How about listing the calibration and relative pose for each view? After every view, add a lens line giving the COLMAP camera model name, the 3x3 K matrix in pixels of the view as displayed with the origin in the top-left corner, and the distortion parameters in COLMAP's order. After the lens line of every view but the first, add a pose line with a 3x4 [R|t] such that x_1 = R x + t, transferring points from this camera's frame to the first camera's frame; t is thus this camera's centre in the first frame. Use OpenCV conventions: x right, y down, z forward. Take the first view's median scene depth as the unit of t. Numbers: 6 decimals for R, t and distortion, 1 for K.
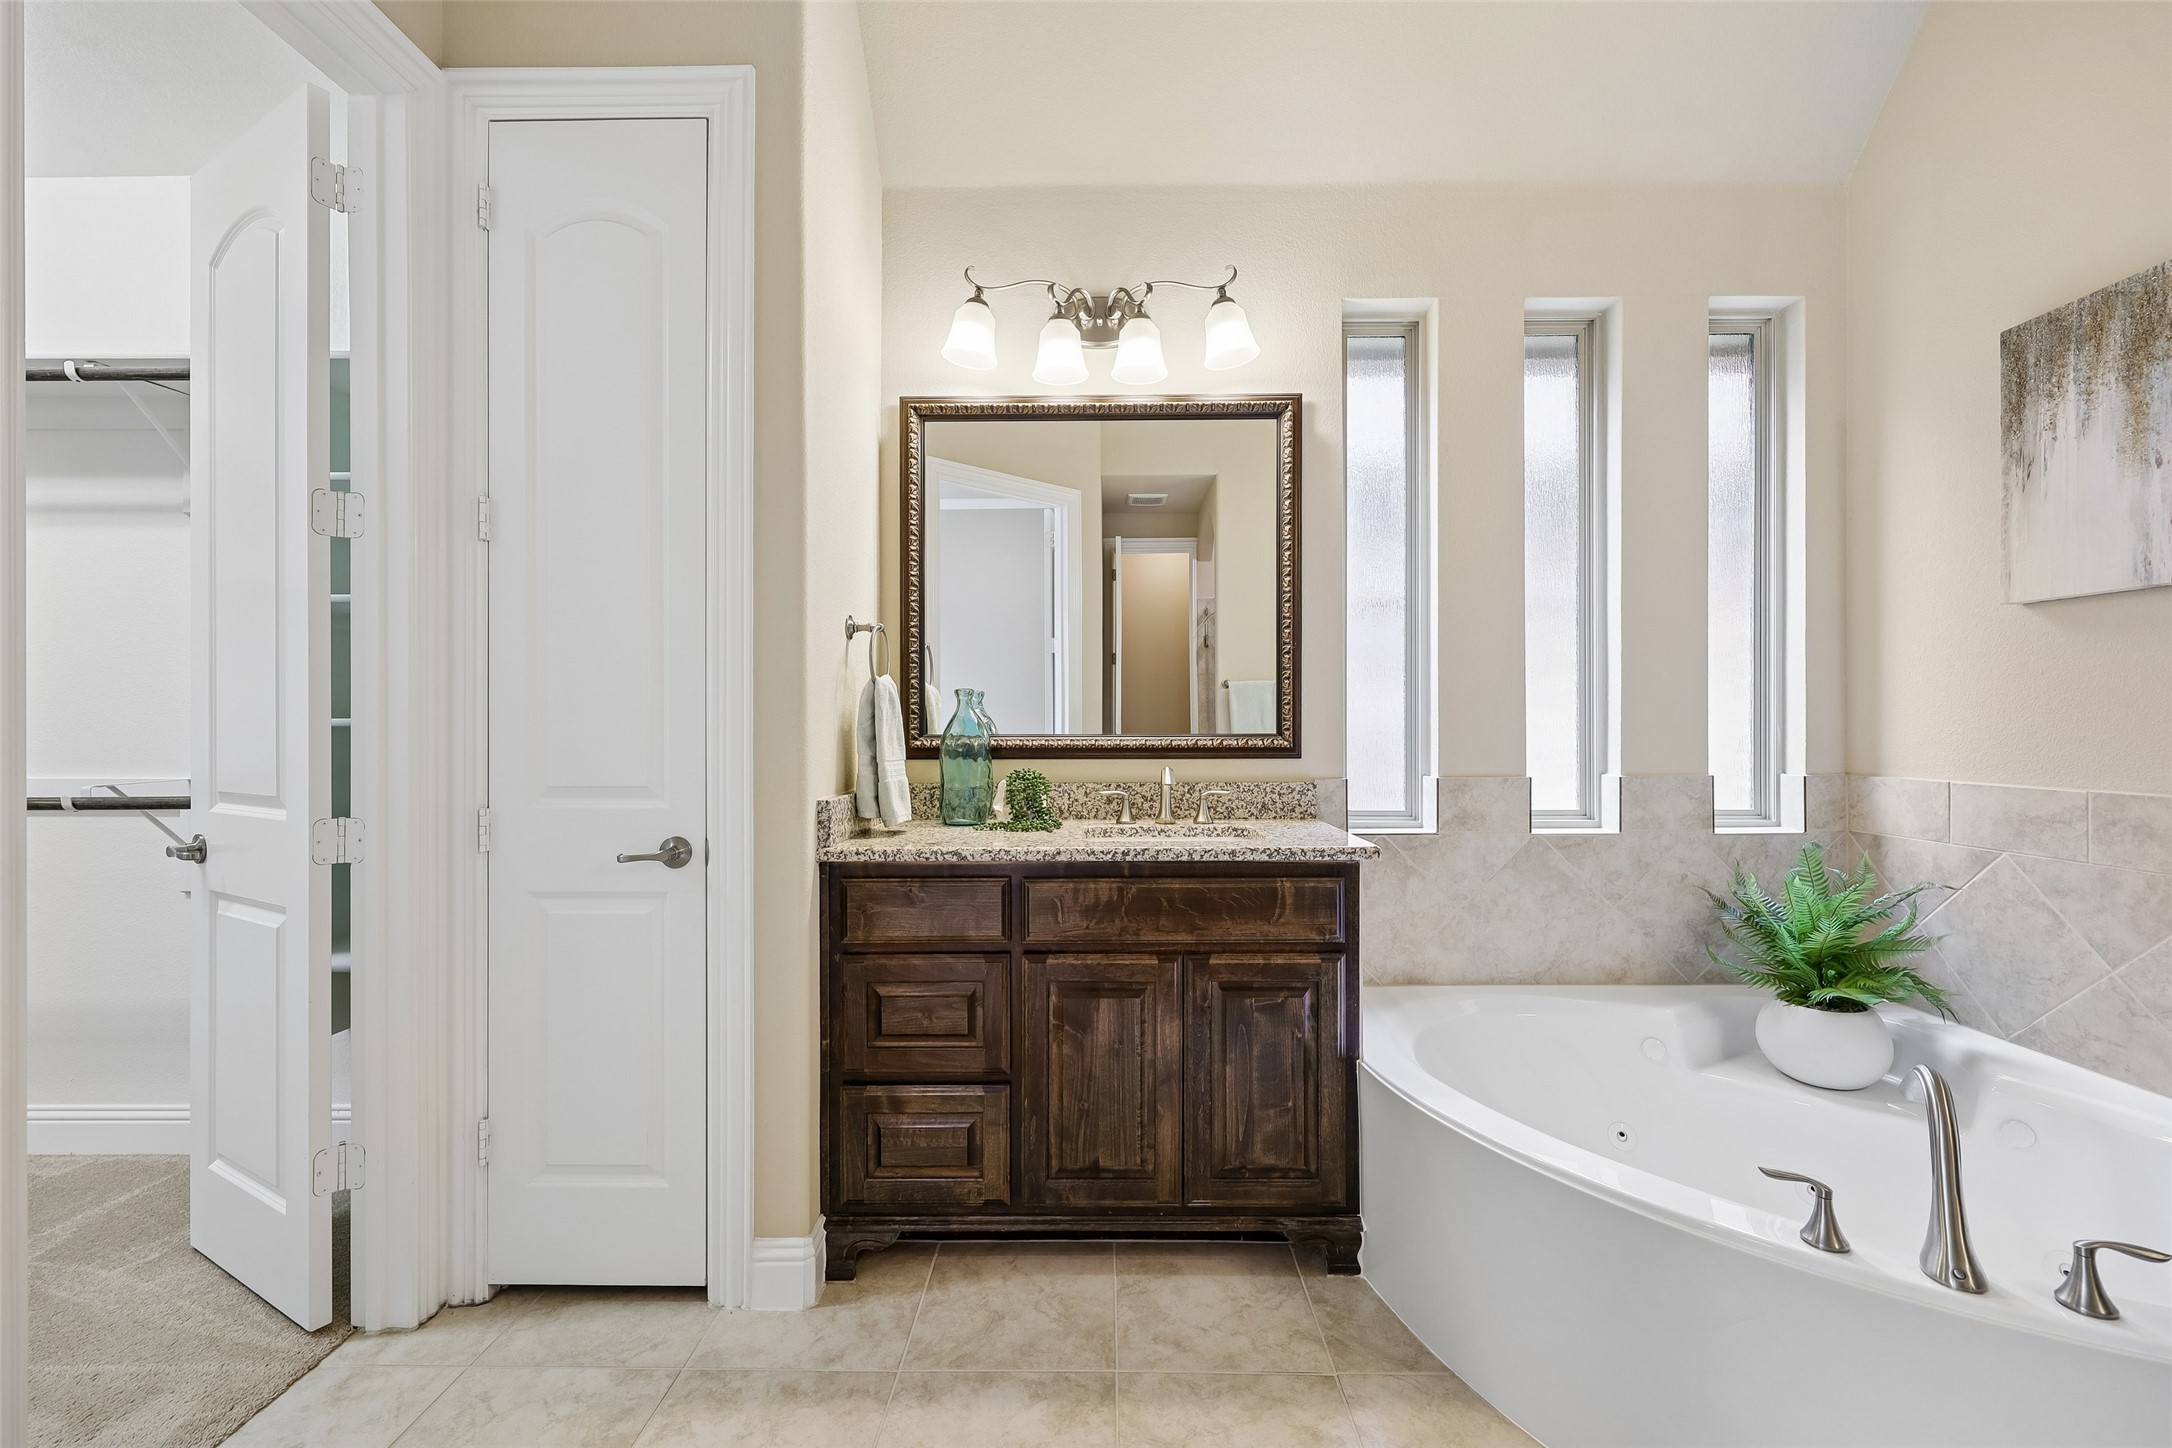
lens RADIAL K [[880.6, 0, 1086.6], [0, 880.6, 728.0], [0, 0, 1]] dist [-0.001005, -0.000092]
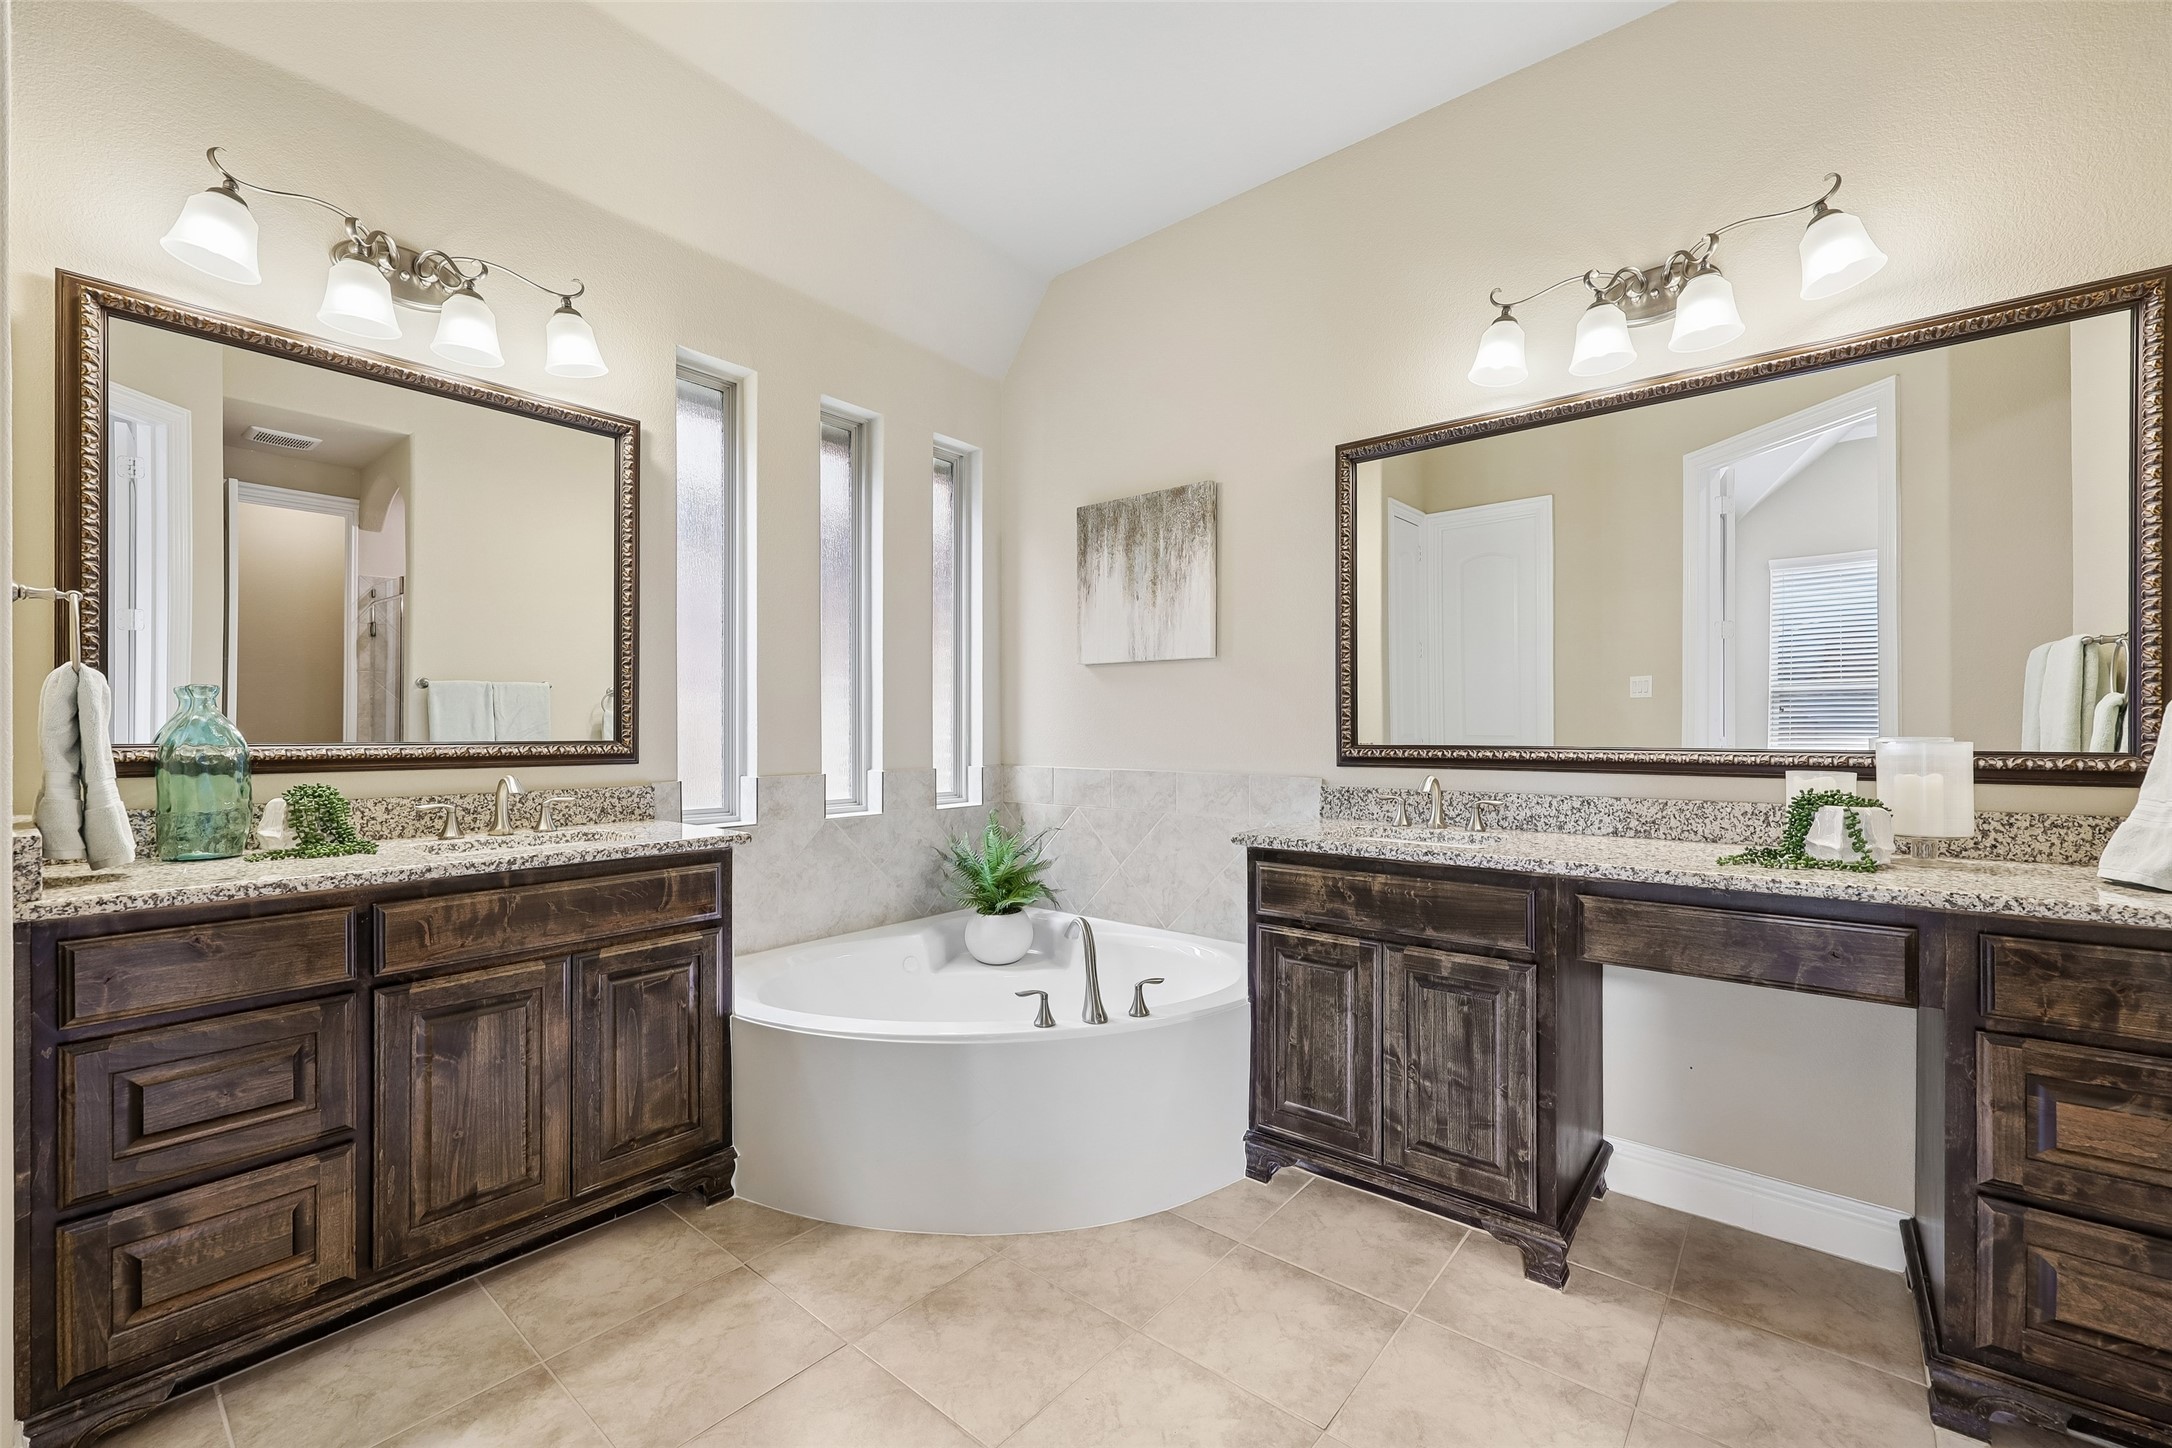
lens RADIAL K [[880.6, 0, 1103.1], [0, 880.6, 734.7], [0, 0, 1]] dist [-0.001005, -0.000092]
pose [[0.620503, 0.000347, 0.784204, -0.296400], [0.000445, 1.000000, -0.000796, 0.000732], [-0.784204, 0.000843, 0.620503, -0.121594]]
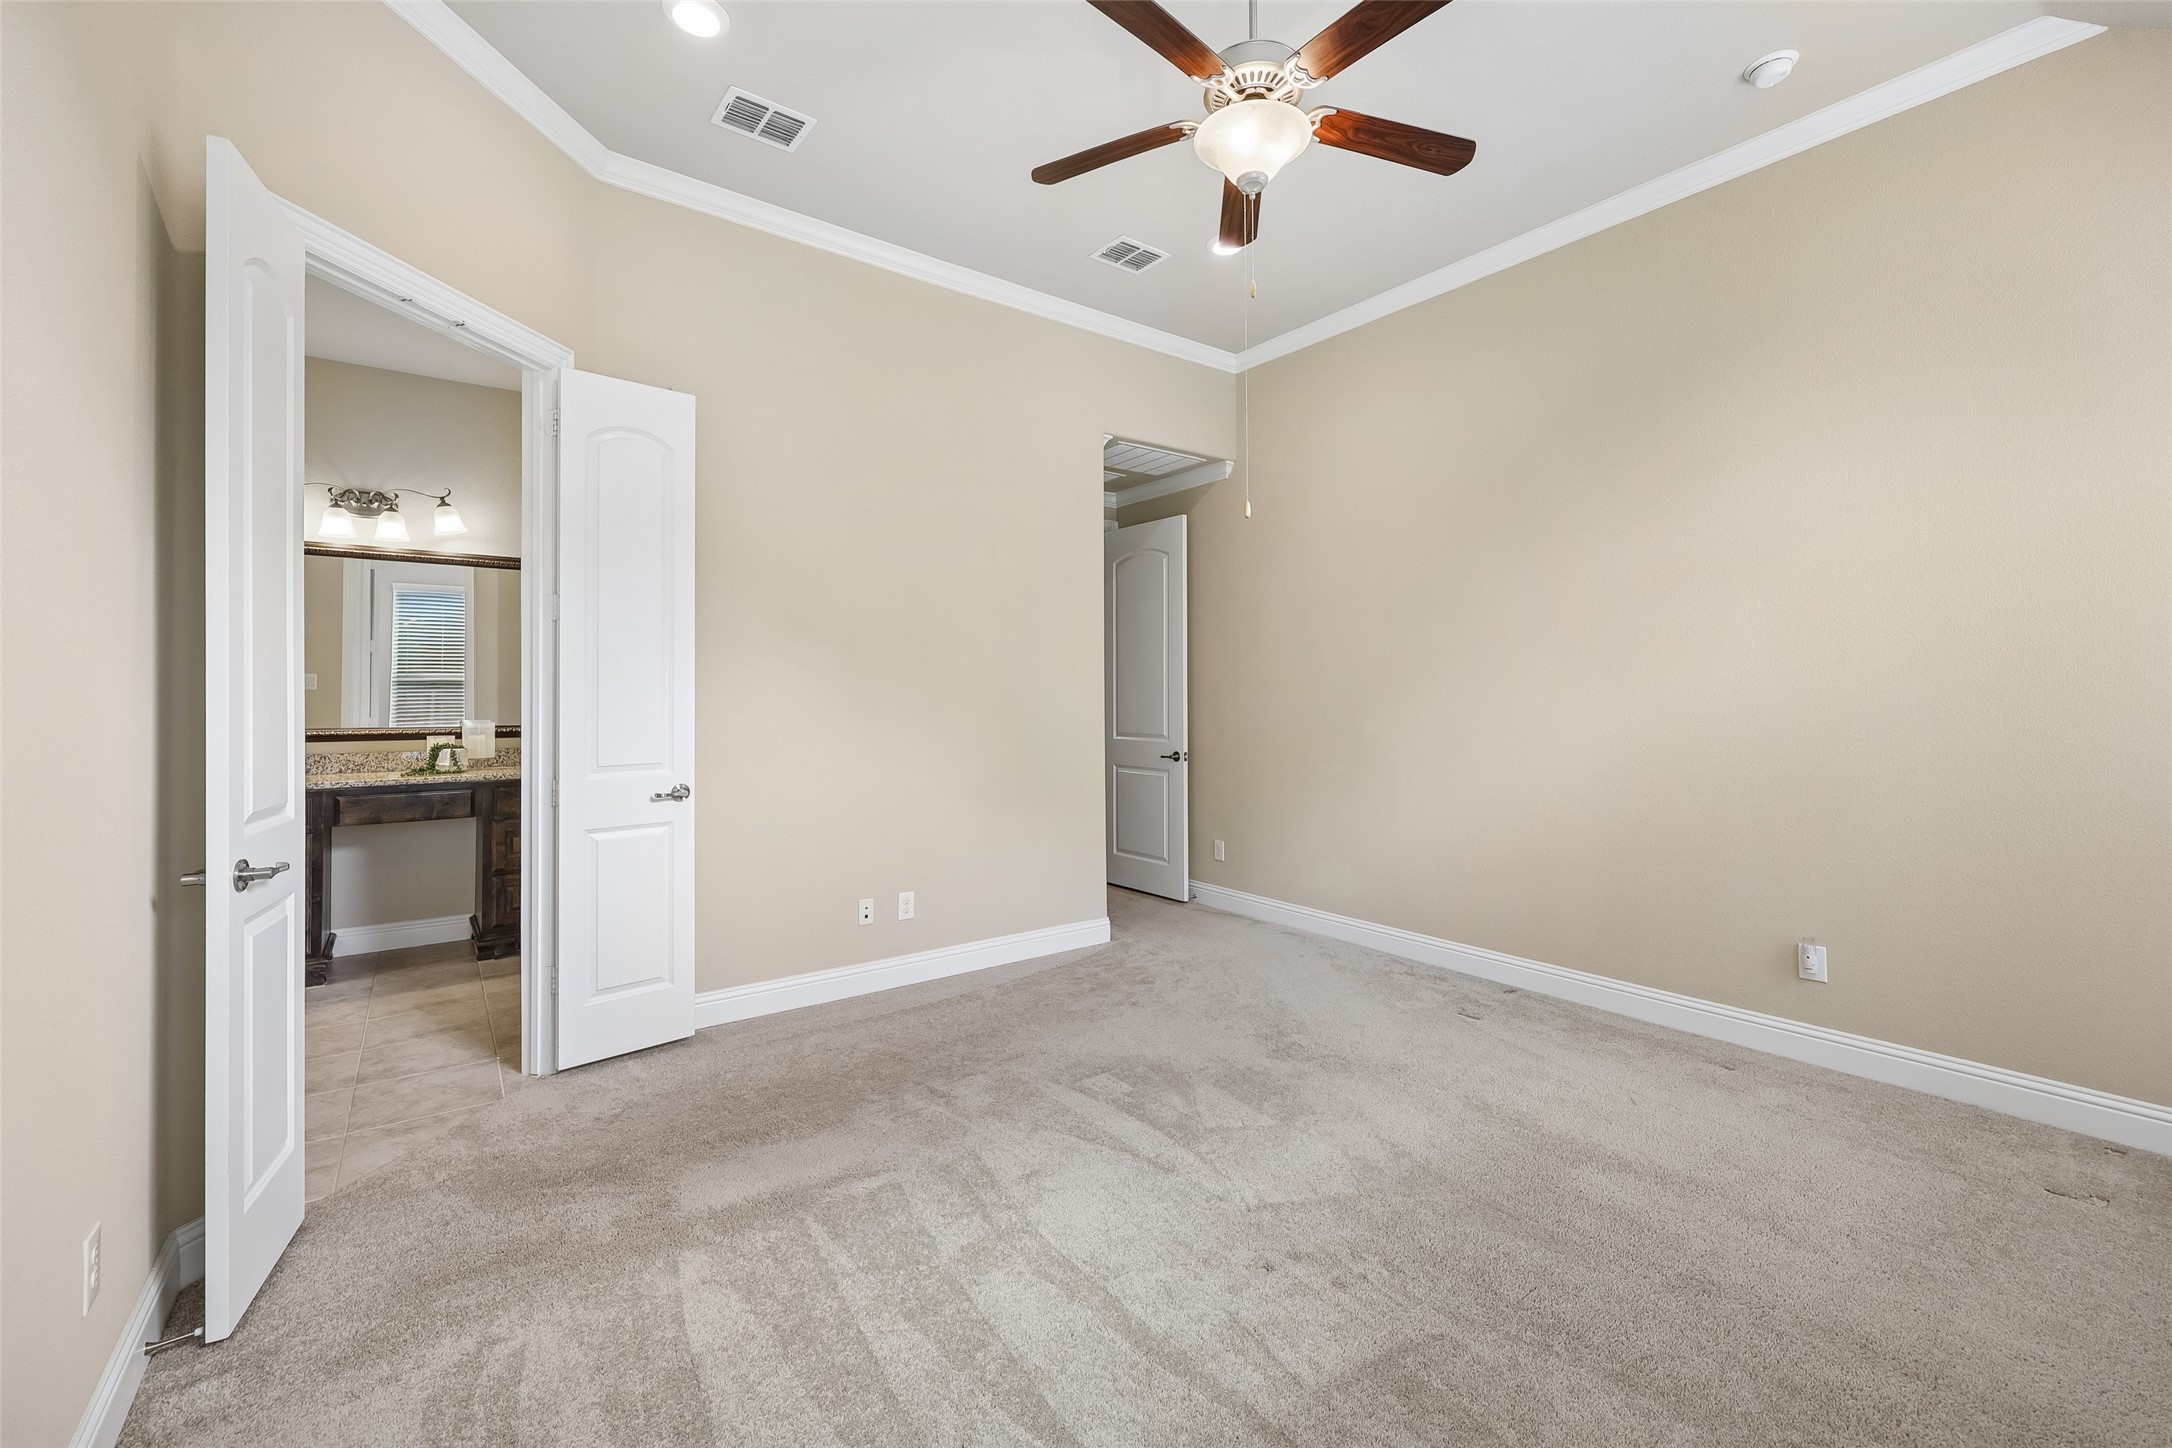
lens RADIAL K [[880.6, 0, 1068.8], [0, 880.6, 680.9], [0, 0, 1]] dist [-0.001005, -0.000092]
pose [[-0.609376, 0.022547, 0.792560, -1.945341], [0.008221, 0.999722, -0.022119, -0.039930], [-0.792838, -0.006963, -0.609392, -0.035375]]
